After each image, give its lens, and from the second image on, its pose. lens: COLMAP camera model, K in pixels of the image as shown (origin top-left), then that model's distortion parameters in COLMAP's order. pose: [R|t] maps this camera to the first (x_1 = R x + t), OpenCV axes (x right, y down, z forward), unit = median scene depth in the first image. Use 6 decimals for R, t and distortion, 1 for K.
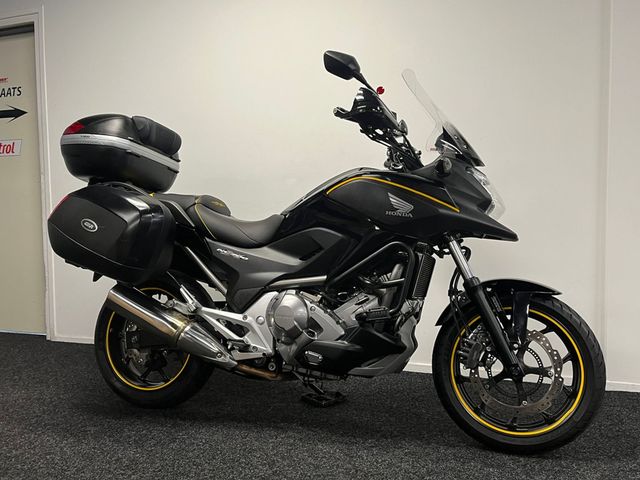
lens RADIAL K [[550.1, 0, 324.4], [0, 550.1, 238.9], [0, 0, 1]] dist [0.009530, -0.003700]
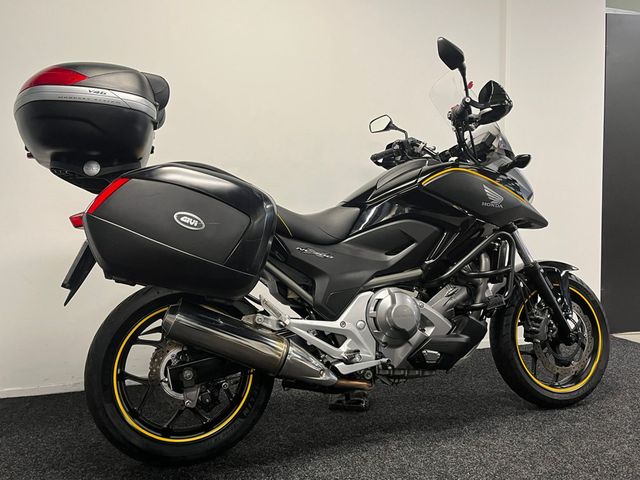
lens RADIAL K [[558.0, 0, 320.0], [0, 558.0, 235.7], [0, 0, 1]] dist [0.002018, -0.001589]
pose [[0.797969, -0.026790, 0.602102, -0.701172], [0.035117, 0.999381, -0.002074, 0.003683], [-0.601674, 0.022799, 0.798416, 0.315895]]
